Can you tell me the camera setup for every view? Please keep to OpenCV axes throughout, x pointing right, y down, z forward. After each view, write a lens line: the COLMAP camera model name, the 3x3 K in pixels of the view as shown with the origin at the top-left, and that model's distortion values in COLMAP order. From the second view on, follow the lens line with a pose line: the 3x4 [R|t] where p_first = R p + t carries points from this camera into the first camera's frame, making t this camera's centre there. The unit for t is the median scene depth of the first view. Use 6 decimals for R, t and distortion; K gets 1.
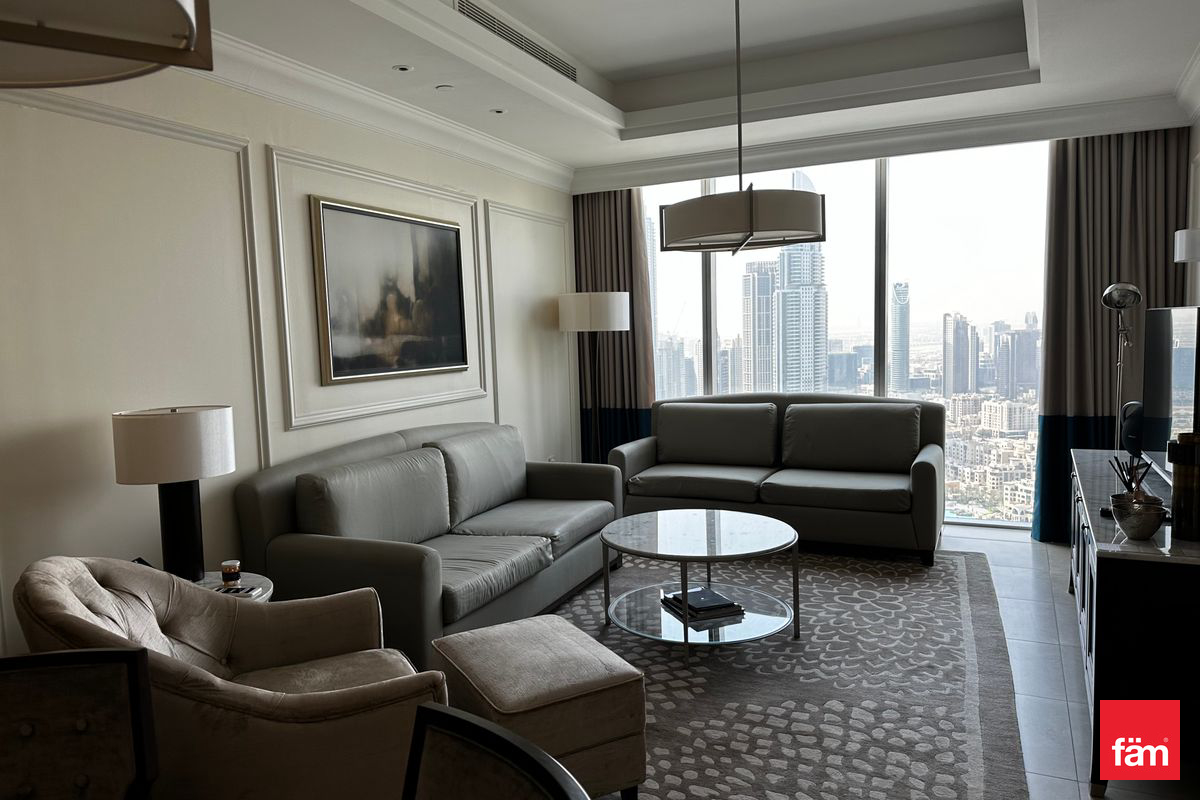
lens RADIAL K [[830.8, 0, 590.8], [0, 830.8, 403.6], [0, 0, 1]] dist [0.085513, -0.104679]
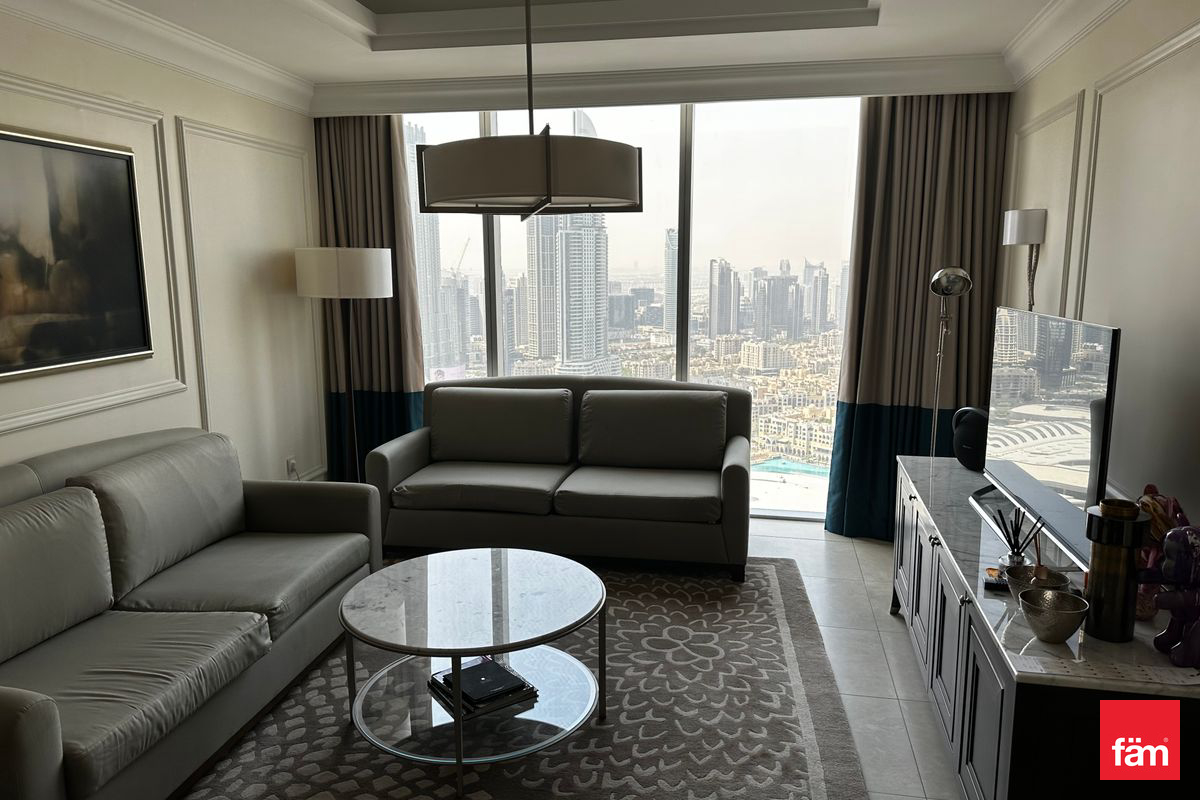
lens RADIAL K [[830.8, 0, 595.7], [0, 830.8, 403.9], [0, 0, 1]] dist [0.085513, -0.104679]
pose [[0.965863, -0.015646, 0.258580, 0.035346], [-0.003461, 0.997306, 0.073271, -0.063044], [-0.259030, -0.071665, 0.963207, 0.229986]]
